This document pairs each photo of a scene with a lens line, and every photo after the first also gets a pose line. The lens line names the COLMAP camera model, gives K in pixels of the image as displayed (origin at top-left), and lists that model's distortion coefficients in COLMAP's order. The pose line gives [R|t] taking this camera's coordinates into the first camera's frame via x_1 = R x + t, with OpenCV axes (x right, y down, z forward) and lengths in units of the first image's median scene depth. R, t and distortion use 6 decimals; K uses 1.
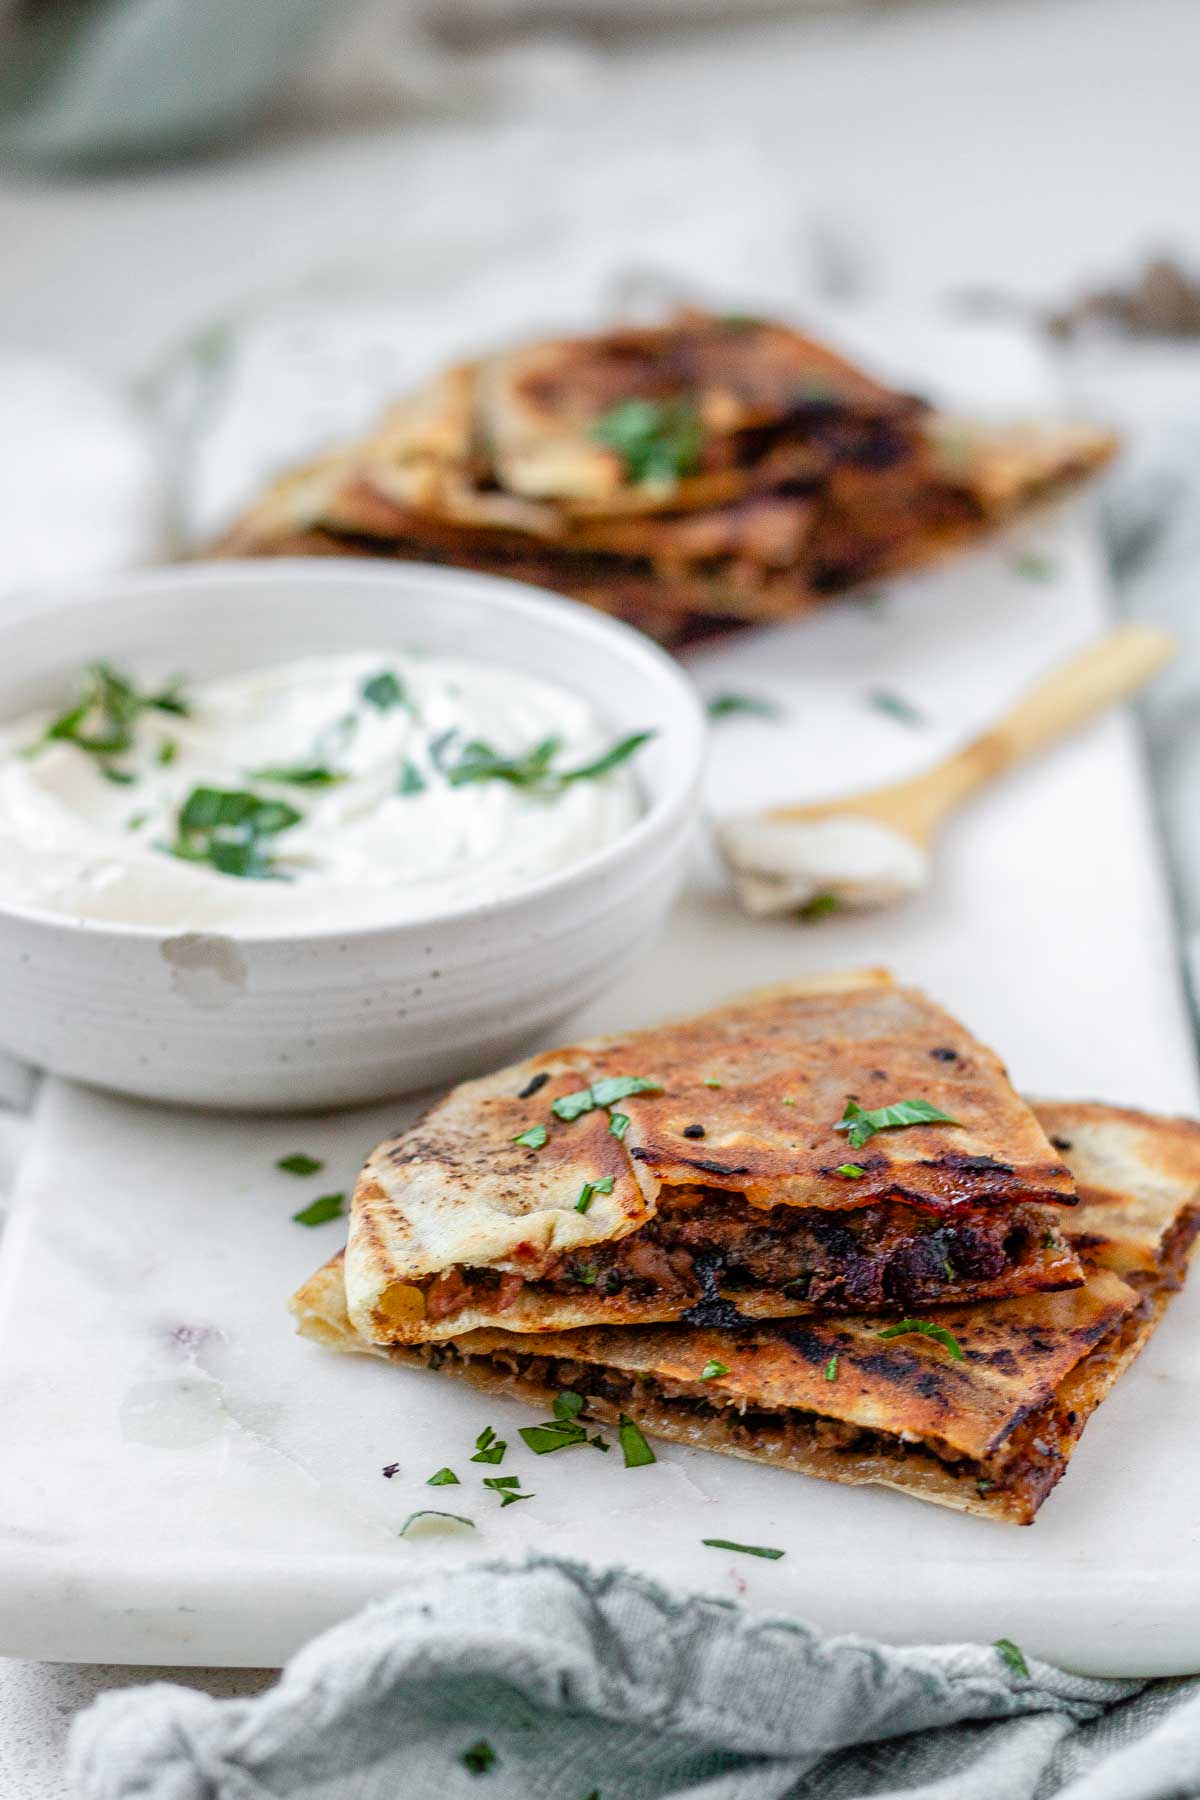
lens RADIAL K [[4585.3, 0, 600.0], [0, 4585.3, 900.0], [0, 0, 1]] dist [0.008175, 0.529241]
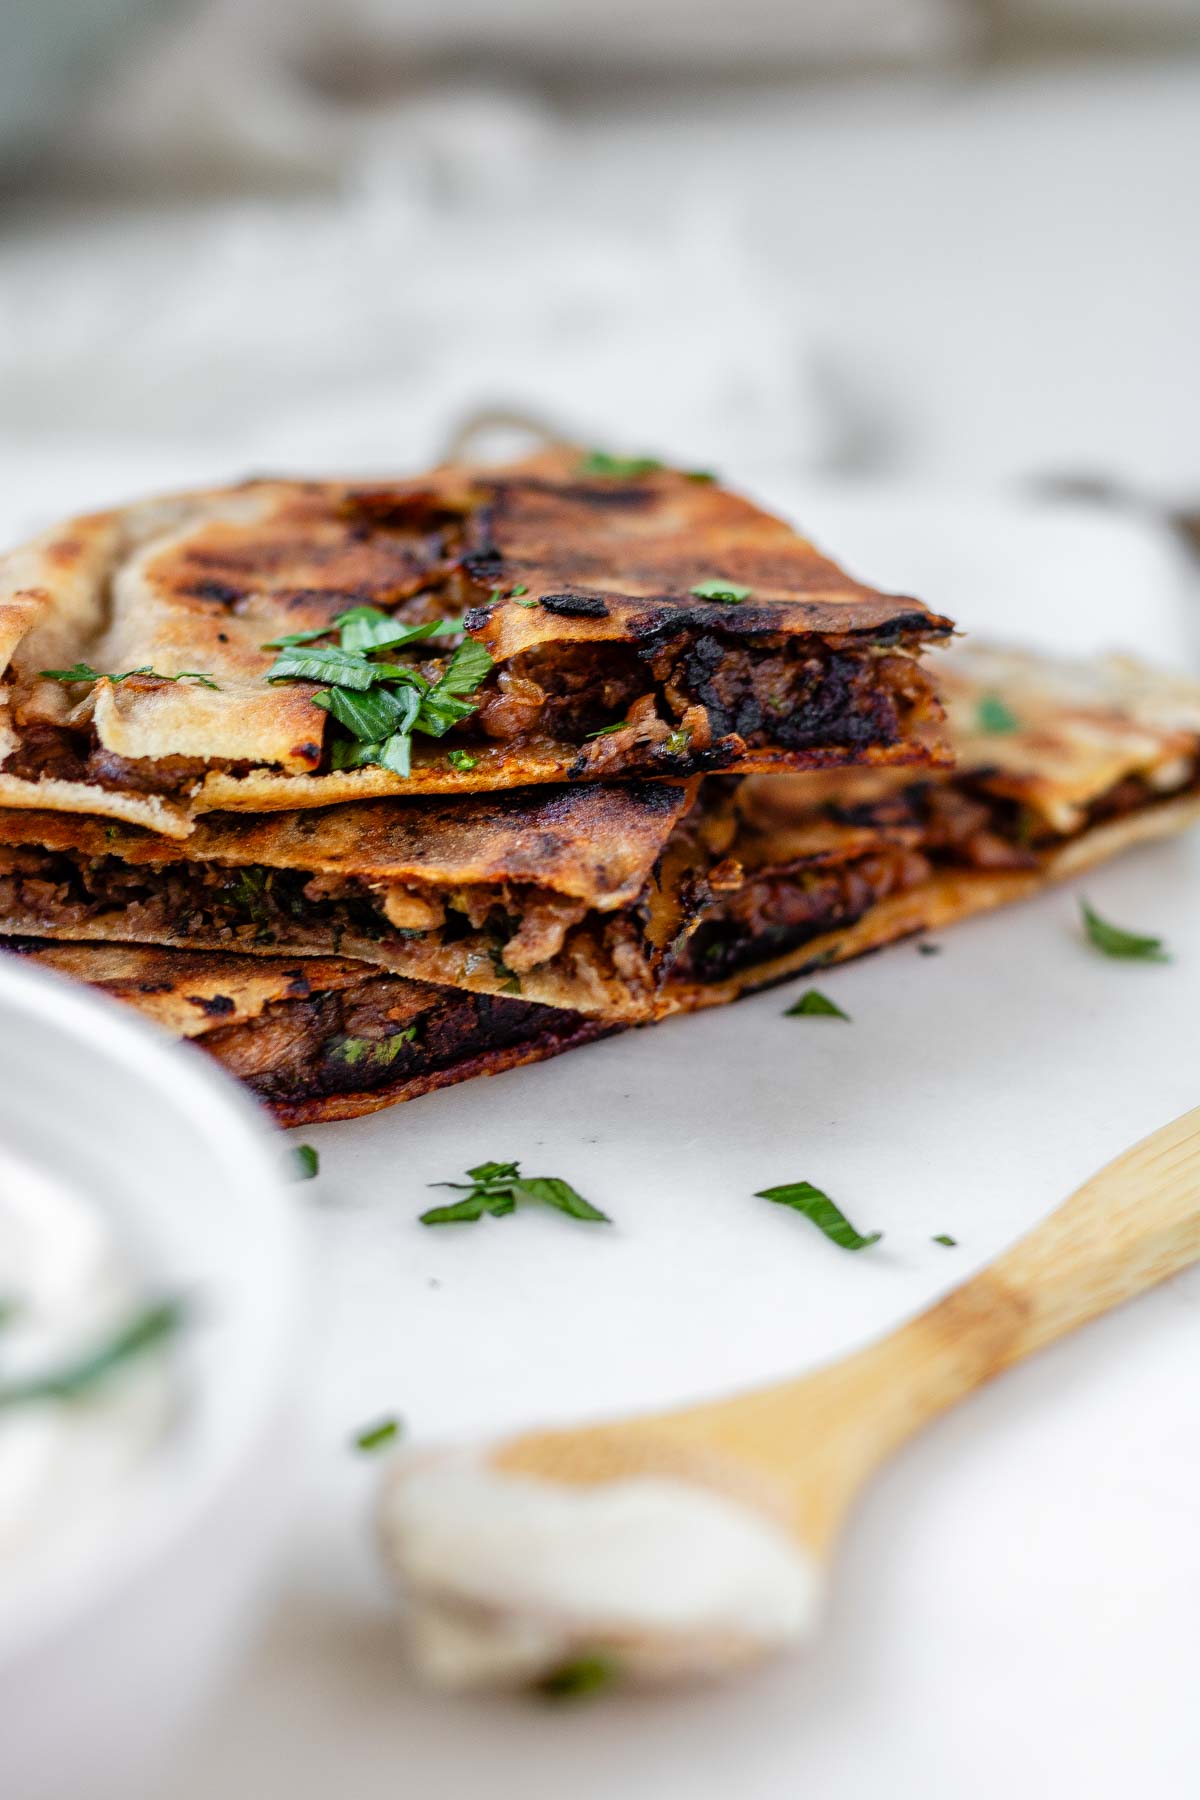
lens RADIAL K [[4585.3, 0, 600.0], [0, 4585.3, 900.0], [0, 0, 1]] dist [0.008175, 0.529241]
pose [[0.997749, 0.047738, -0.047098, 0.061646], [-0.050400, 0.997098, -0.057054, -0.045847], [0.044237, 0.059299, 0.997260, 0.481153]]
